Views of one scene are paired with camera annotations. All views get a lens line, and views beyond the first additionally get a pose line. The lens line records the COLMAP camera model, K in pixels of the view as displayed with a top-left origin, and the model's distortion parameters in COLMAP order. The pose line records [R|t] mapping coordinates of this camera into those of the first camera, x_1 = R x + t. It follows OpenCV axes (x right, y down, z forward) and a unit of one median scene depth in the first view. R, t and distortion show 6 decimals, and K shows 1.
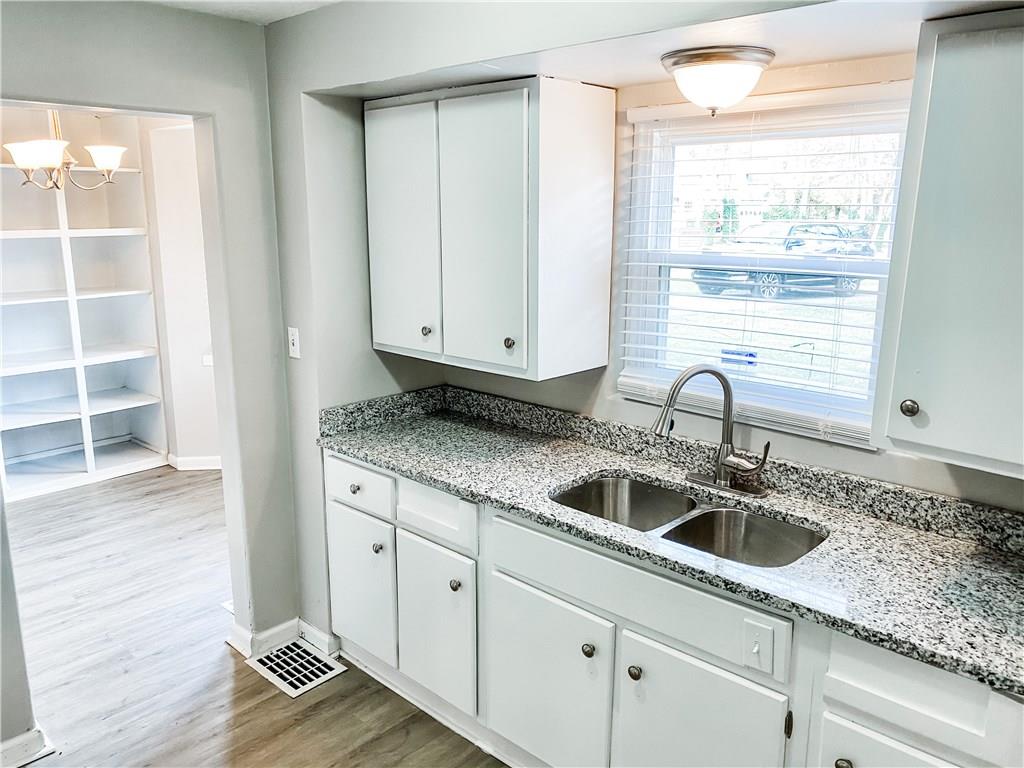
lens RADIAL K [[794.0, 0, 506.6], [0, 794.0, 379.8], [0, 0, 1]] dist [0.044975, -0.038005]
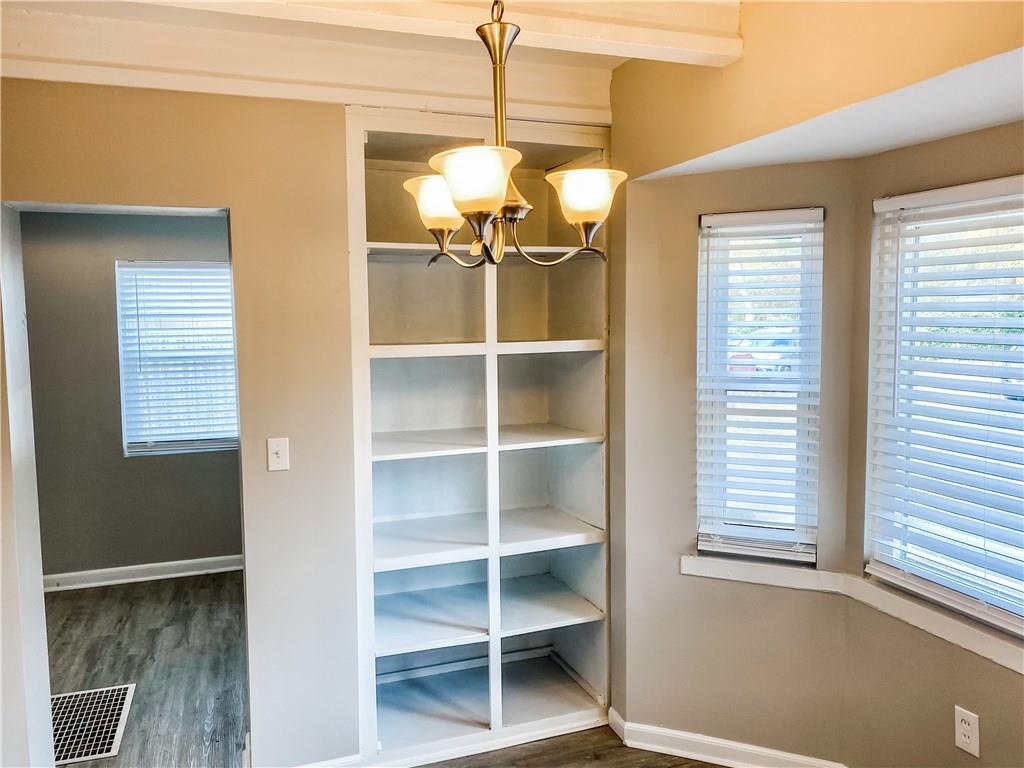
lens RADIAL K [[794.0, 0, 513.1], [0, 794.0, 383.6], [0, 0, 1]] dist [0.044975, -0.038005]
pose [[0.893867, 0.024696, -0.447651, -0.240198], [-0.080433, 0.991115, -0.105929, -0.085394], [0.441058, 0.130692, 0.887912, 0.429557]]
